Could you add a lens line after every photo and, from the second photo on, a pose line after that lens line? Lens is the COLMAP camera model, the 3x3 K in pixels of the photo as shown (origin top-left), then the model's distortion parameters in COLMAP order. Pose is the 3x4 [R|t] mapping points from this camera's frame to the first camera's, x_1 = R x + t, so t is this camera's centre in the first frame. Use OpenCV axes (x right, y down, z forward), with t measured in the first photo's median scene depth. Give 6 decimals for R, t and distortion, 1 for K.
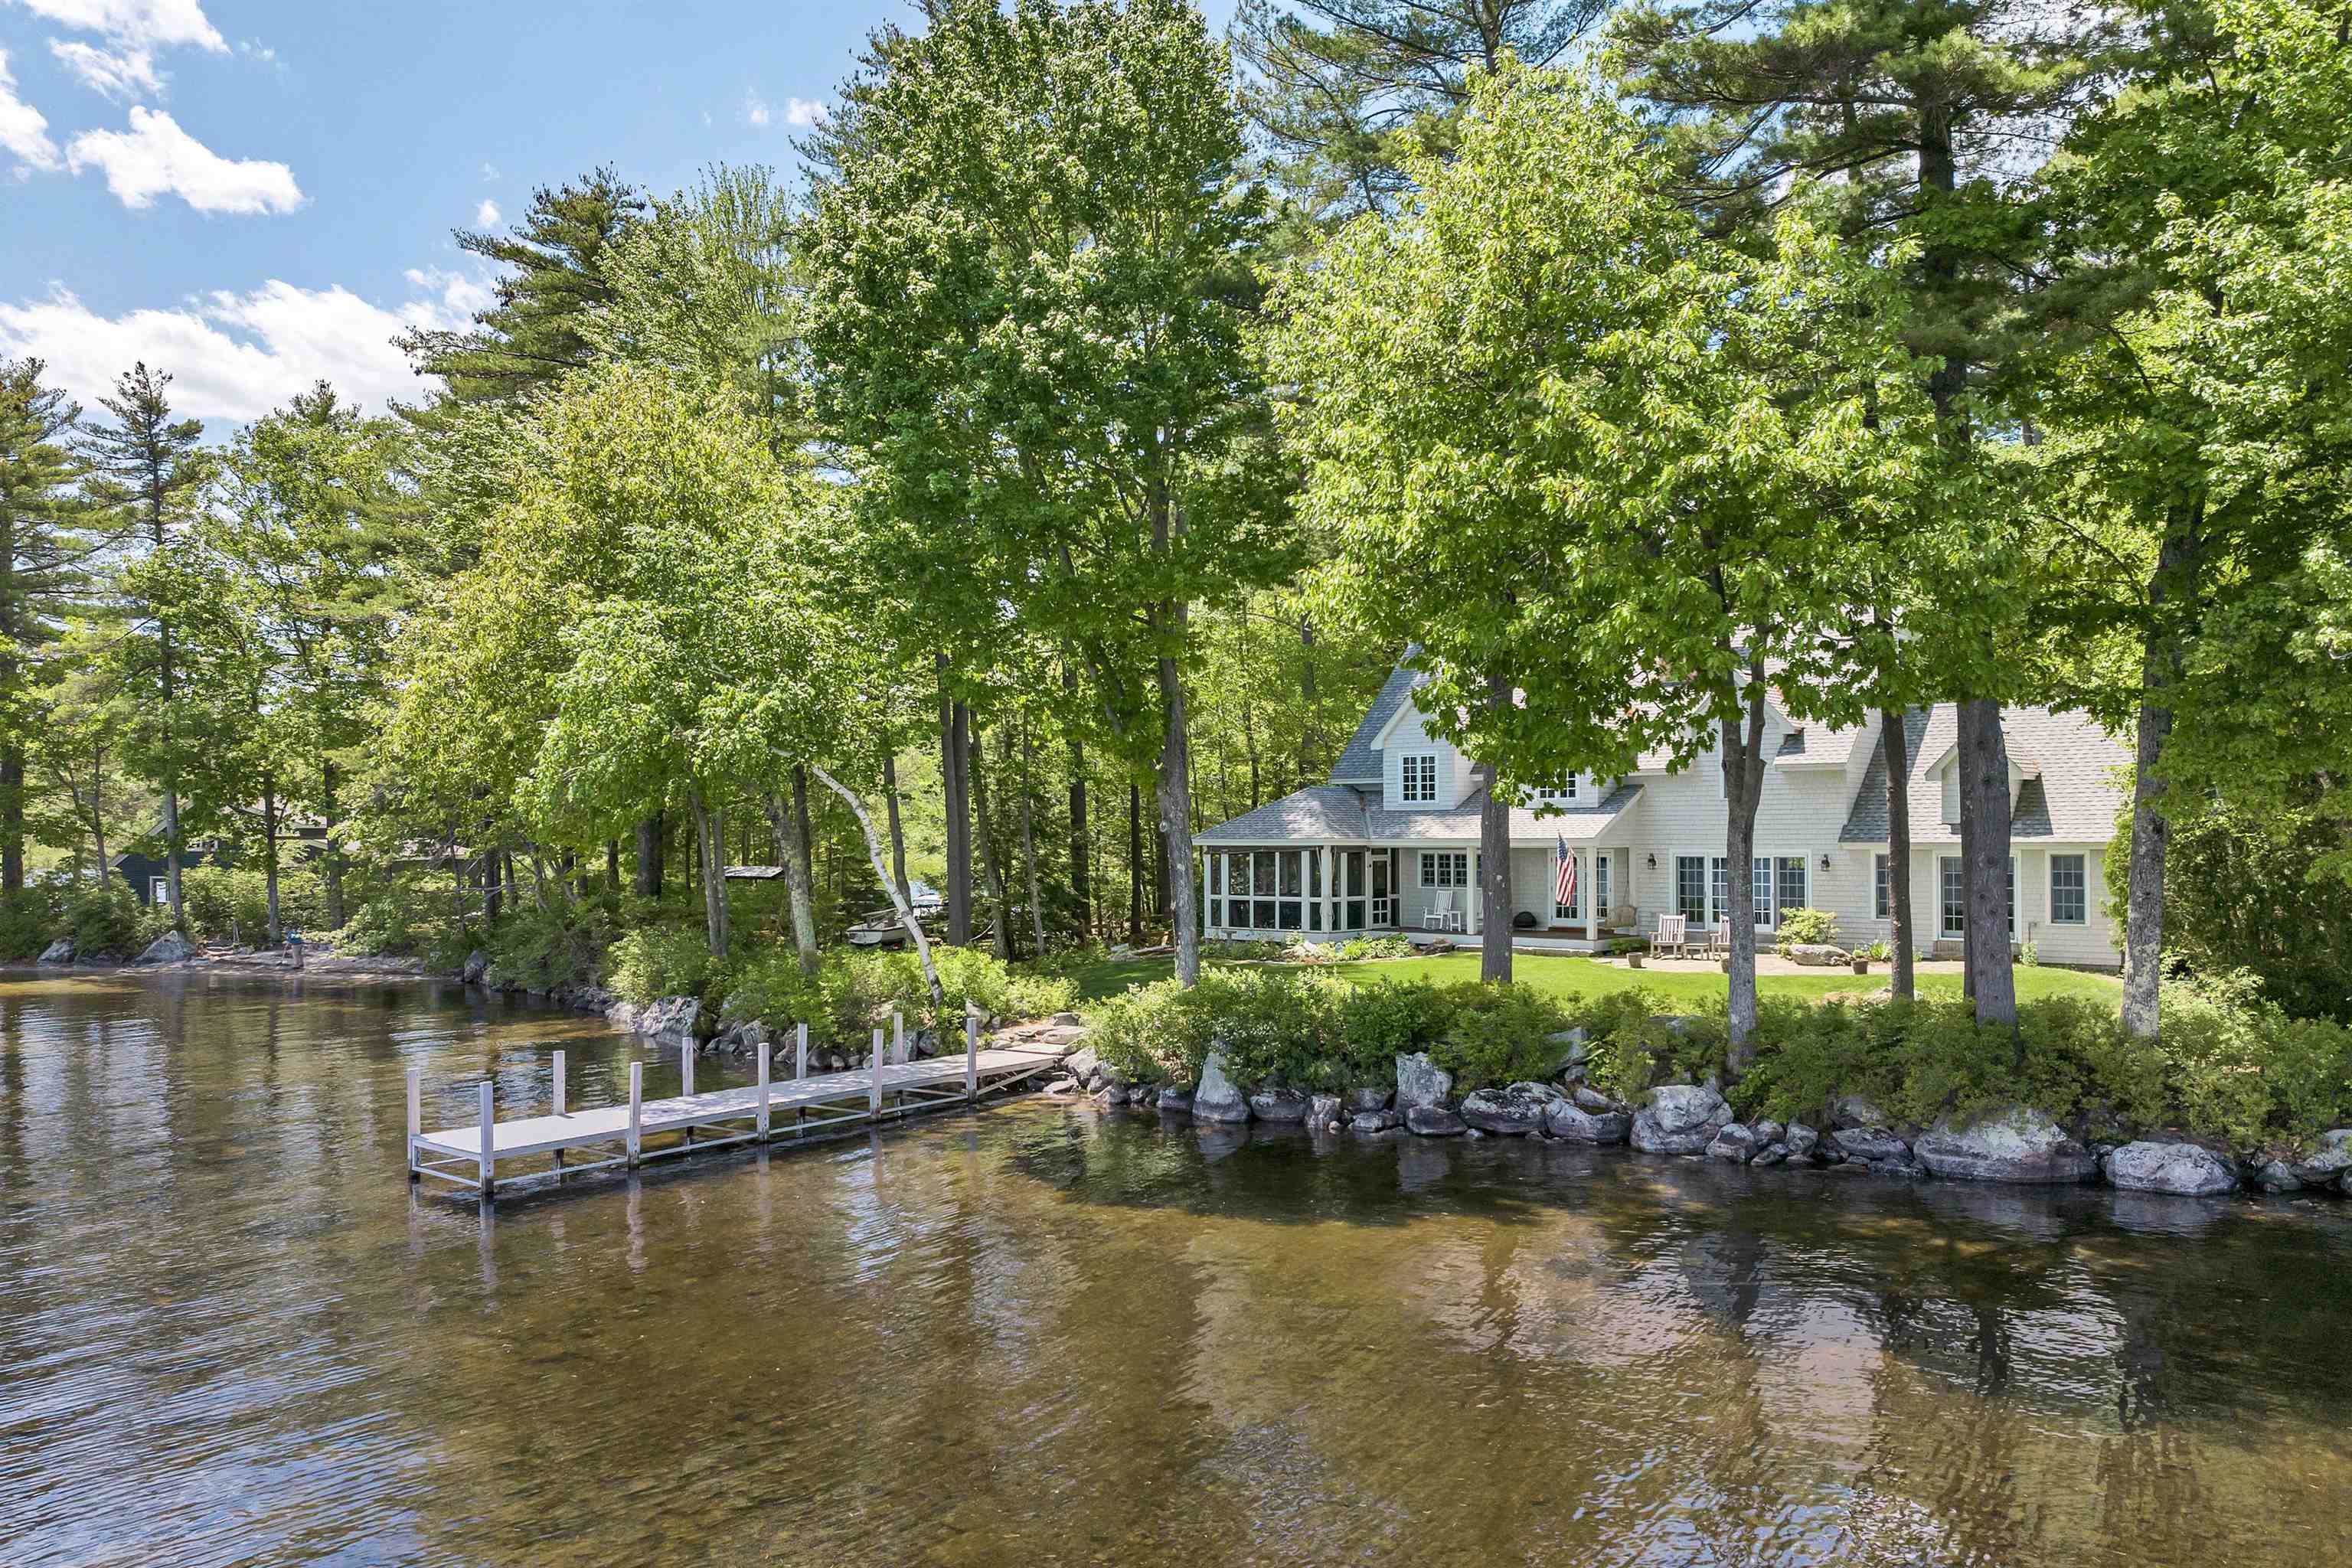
lens RADIAL K [[1692.5, 0, 1172.3], [0, 1692.5, 792.8], [0, 0, 1]] dist [-0.028049, -0.003922]
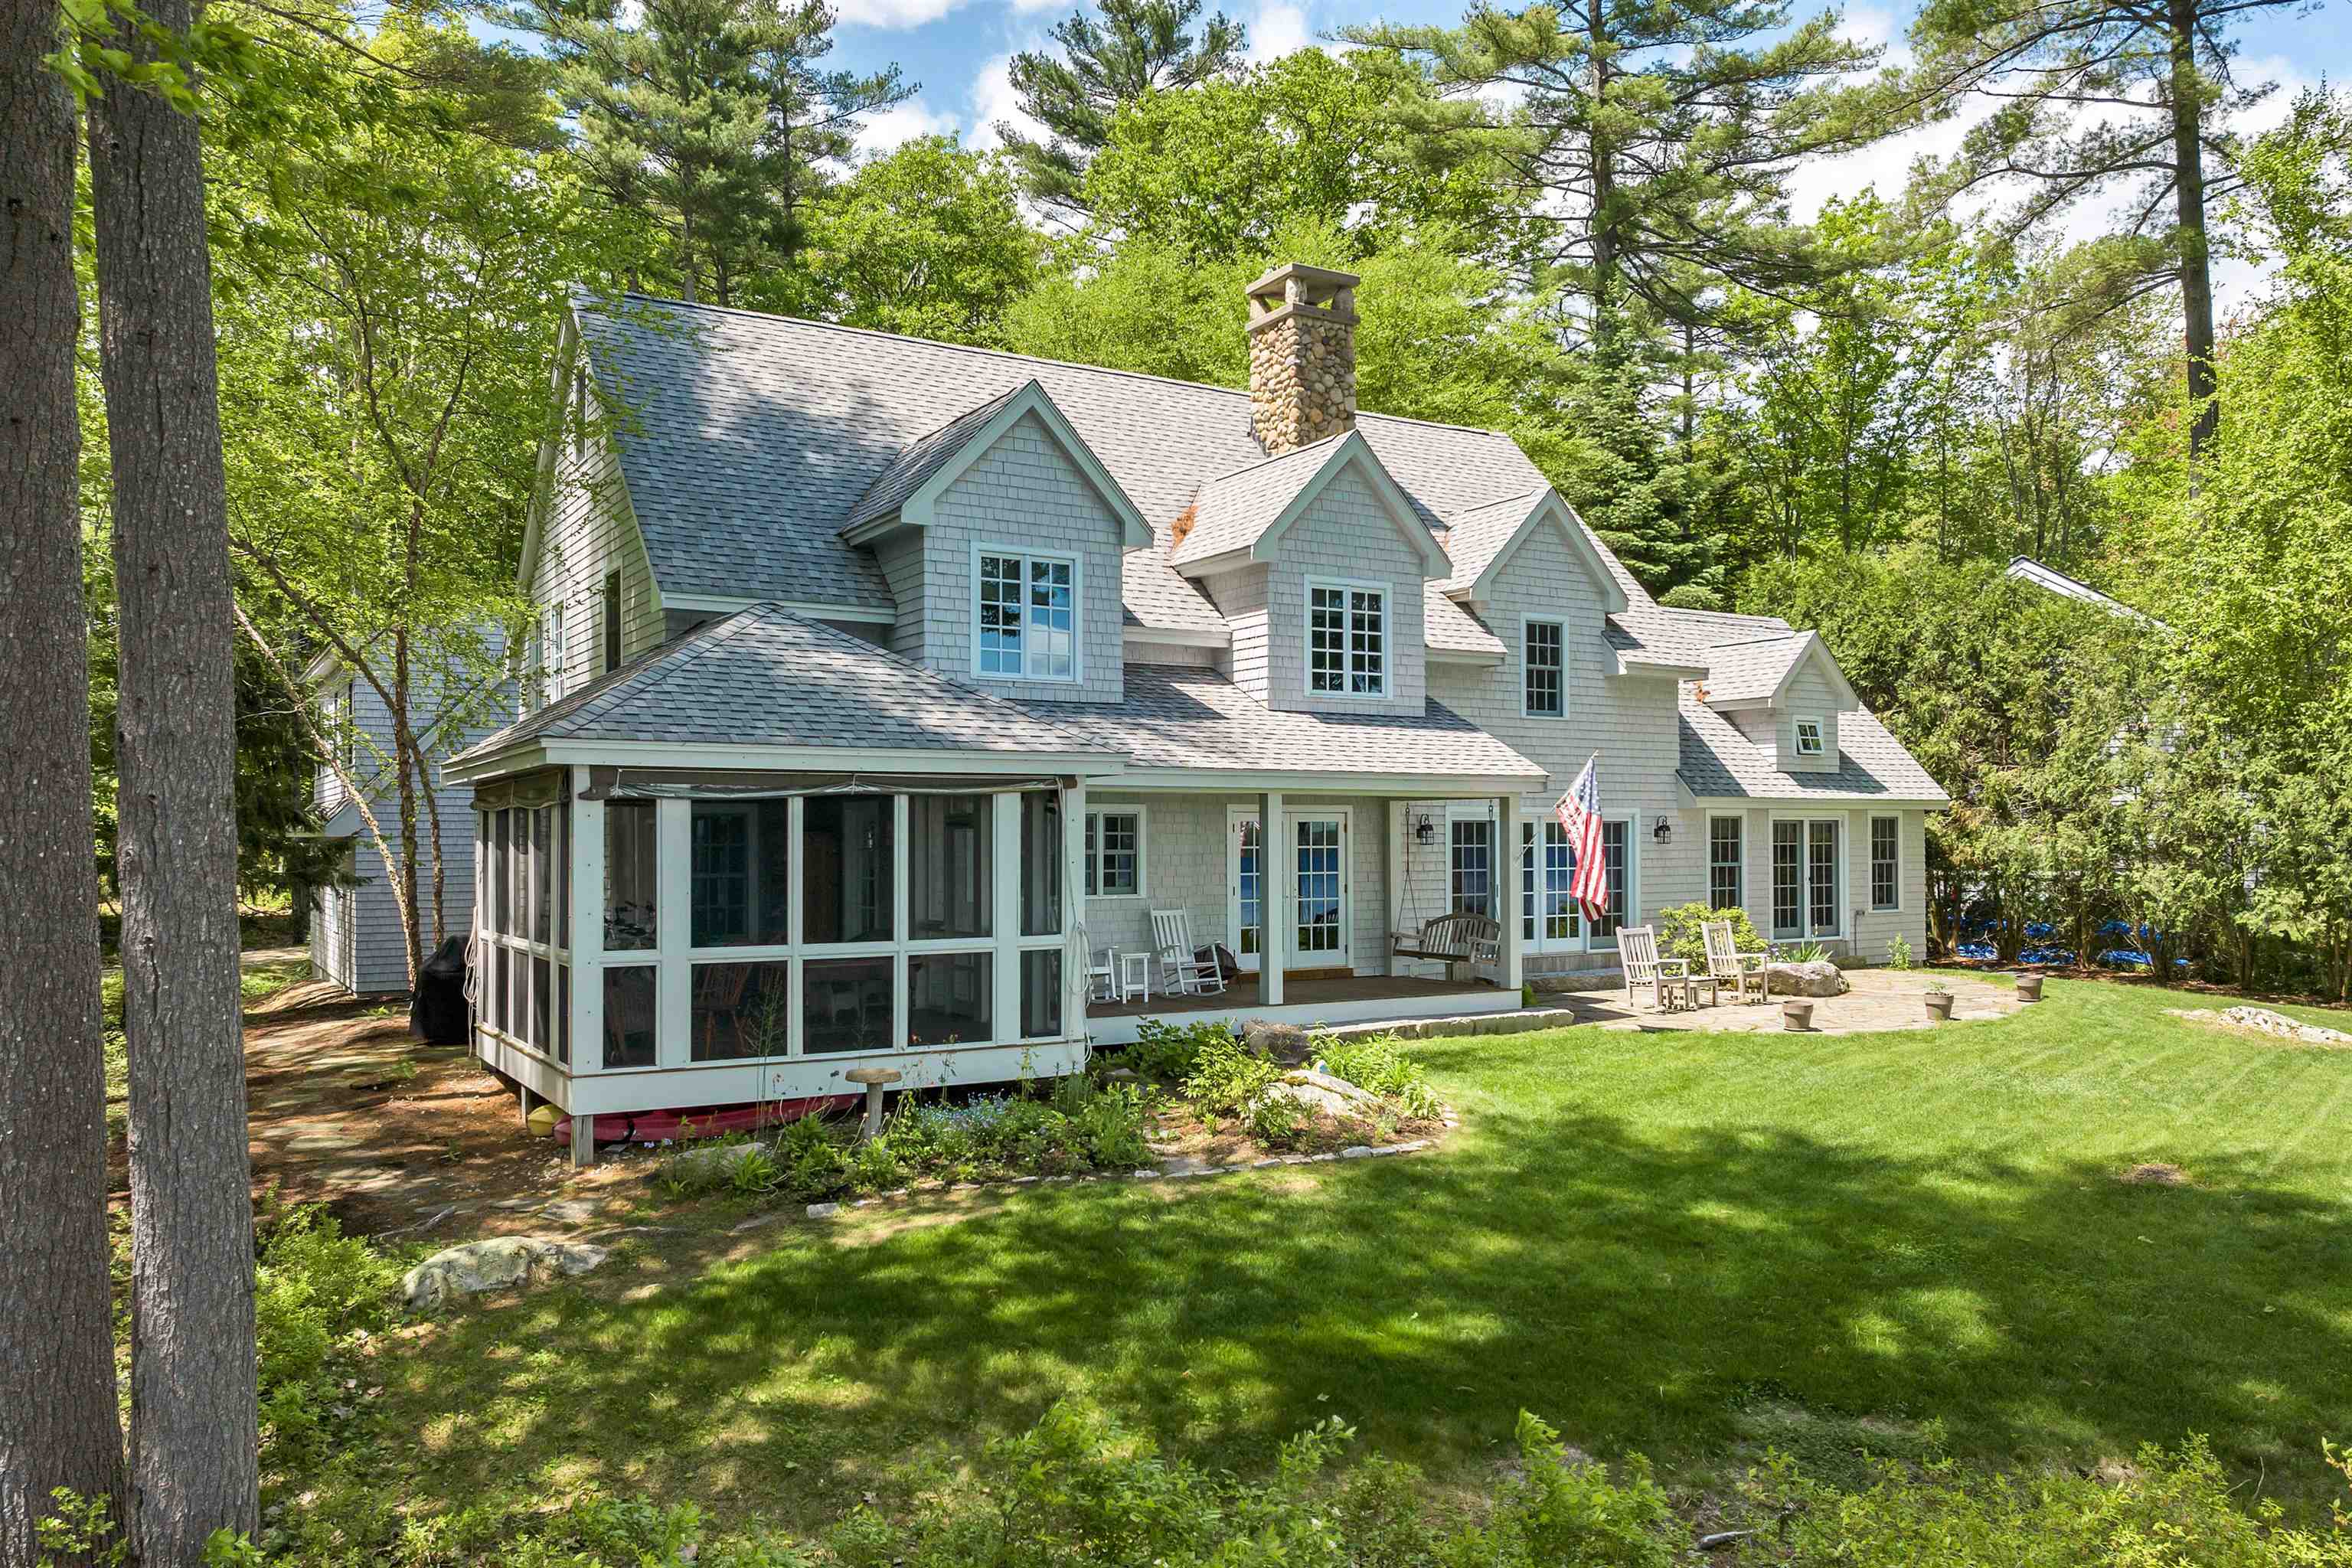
lens RADIAL K [[1692.5, 0, 1177.2], [0, 1692.5, 782.1], [0, 0, 1]] dist [-0.028049, -0.003922]
pose [[0.261702, 0.039206, 0.964352, -0.287337], [-0.019825, 0.999182, -0.035242, 0.056194], [-0.964945, -0.009895, 0.262265, 1.151312]]
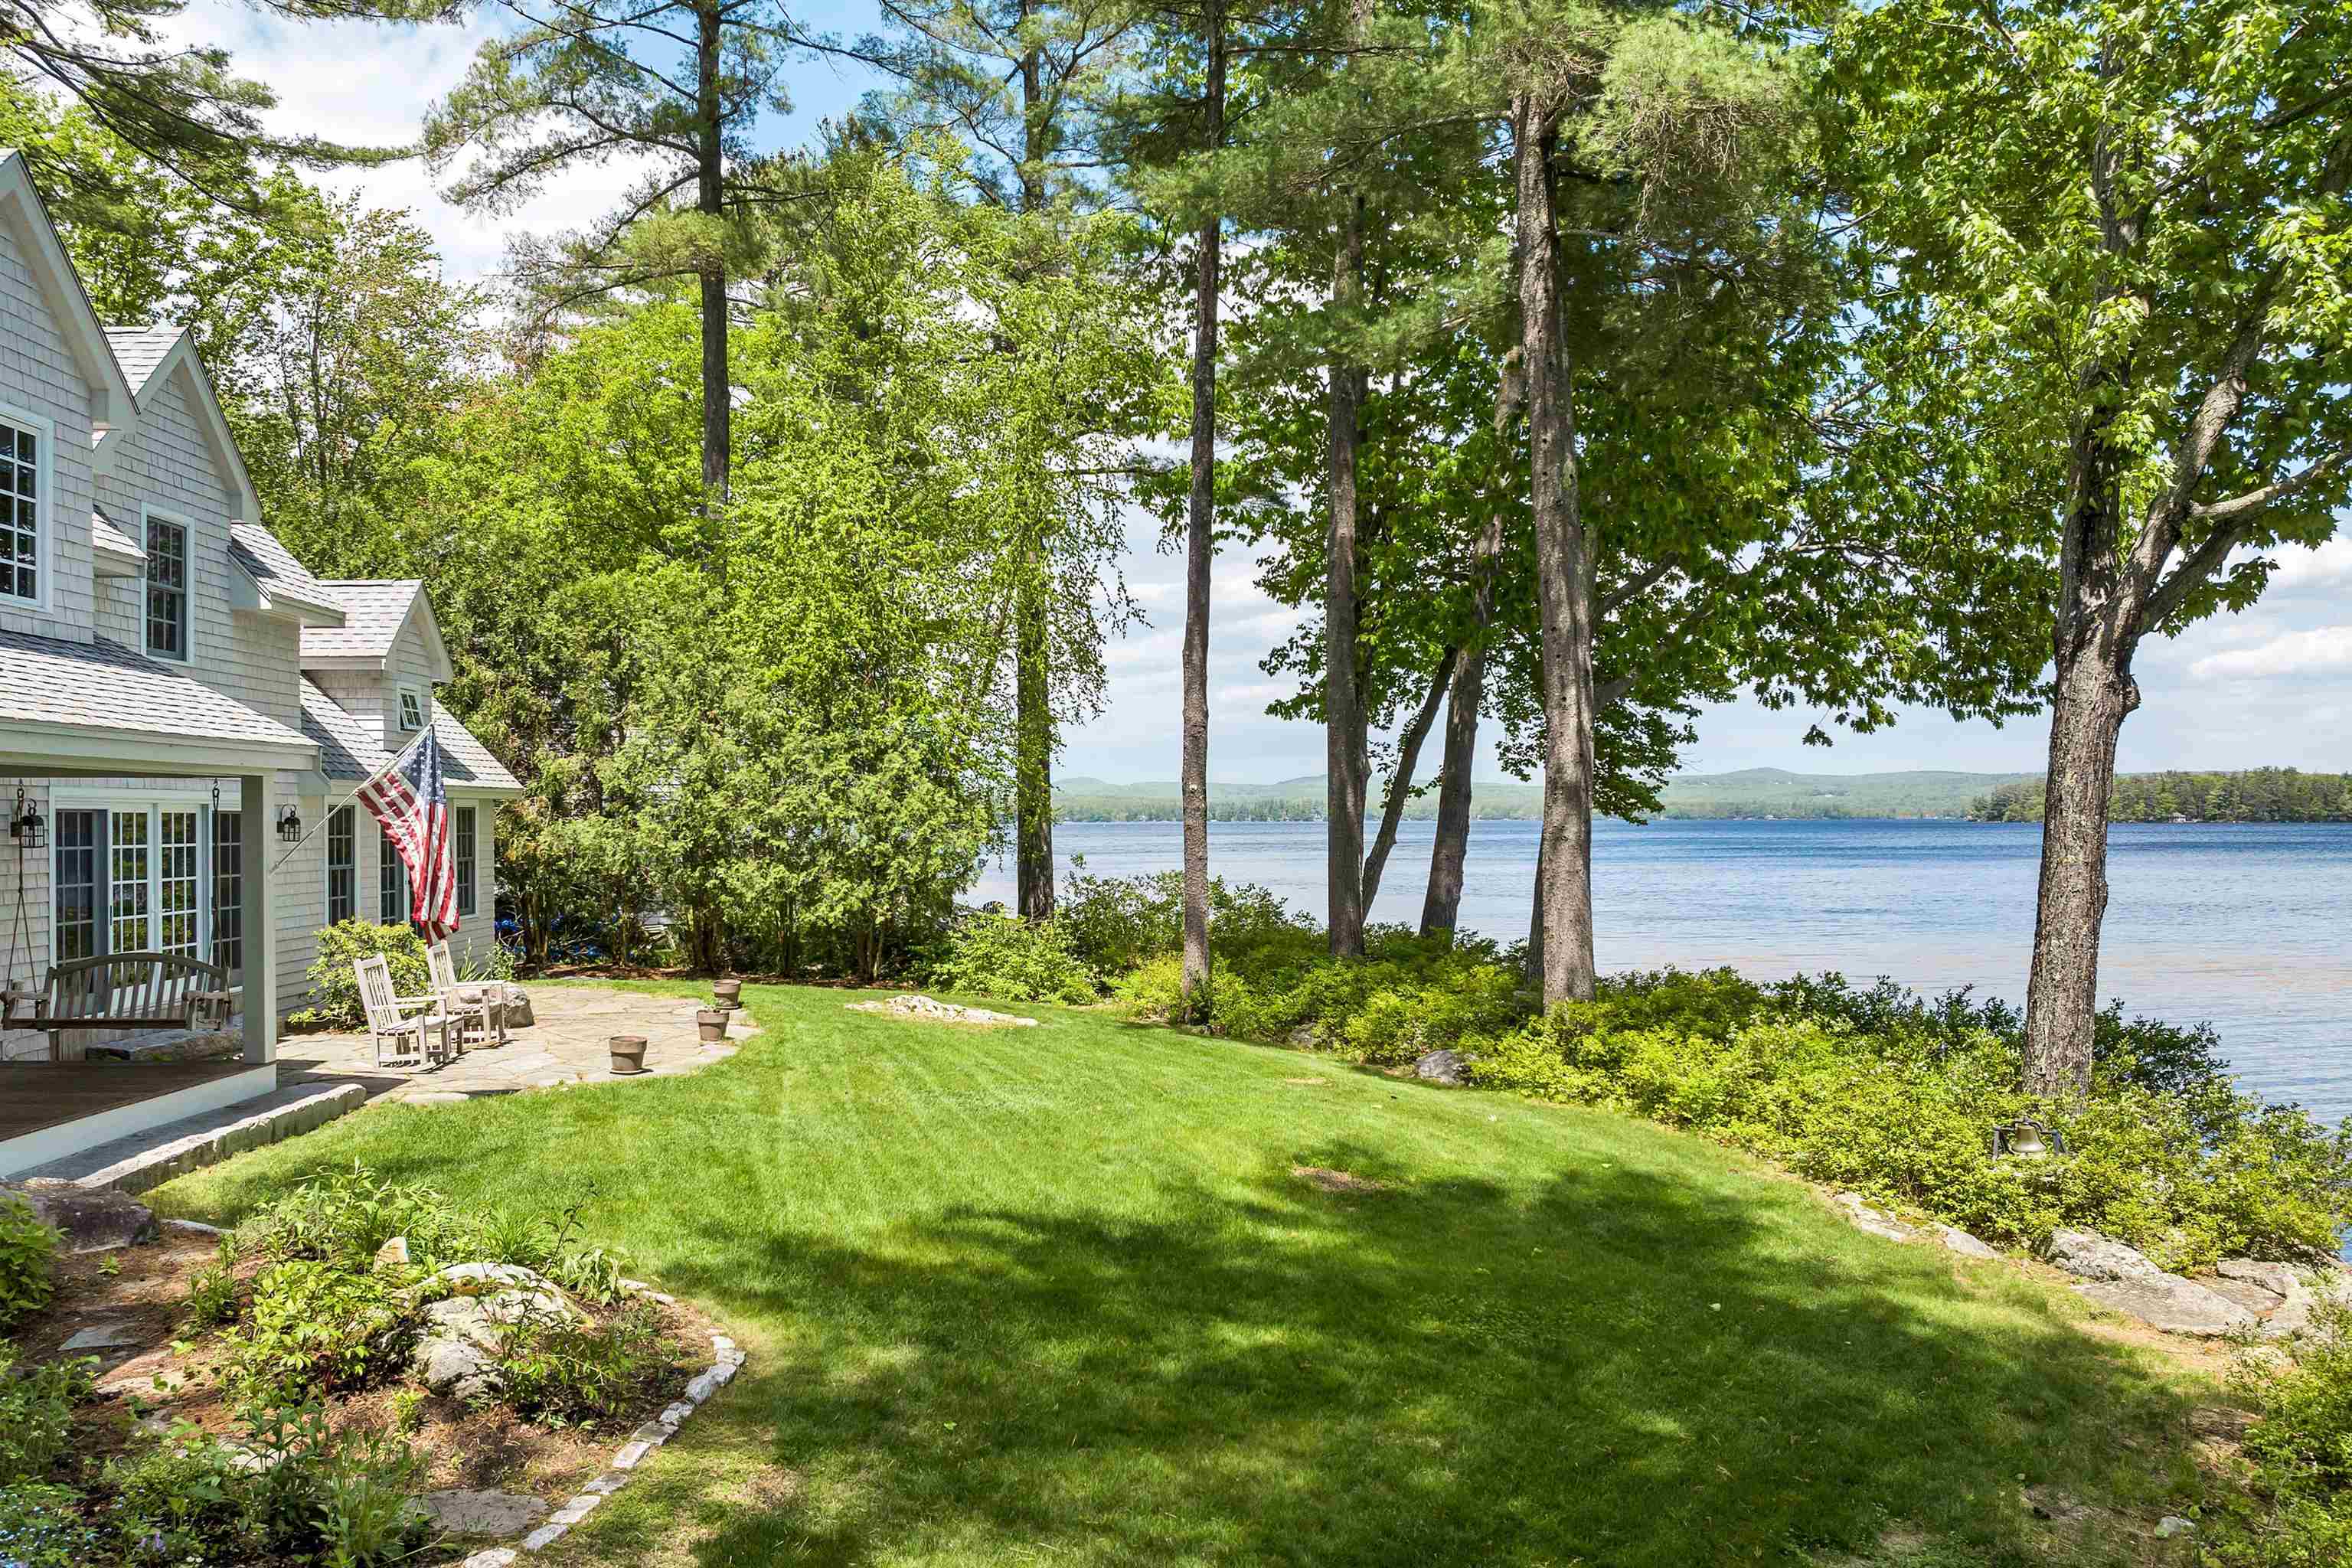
lens RADIAL K [[1692.5, 0, 1173.8], [0, 1692.5, 802.7], [0, 0, 1]] dist [-0.028049, -0.003922]
pose [[-0.683819, 0.012955, 0.729537, -0.121784], [-0.012727, 0.999479, -0.029677, 0.052870], [-0.729541, -0.029578, -0.683297, 1.296452]]
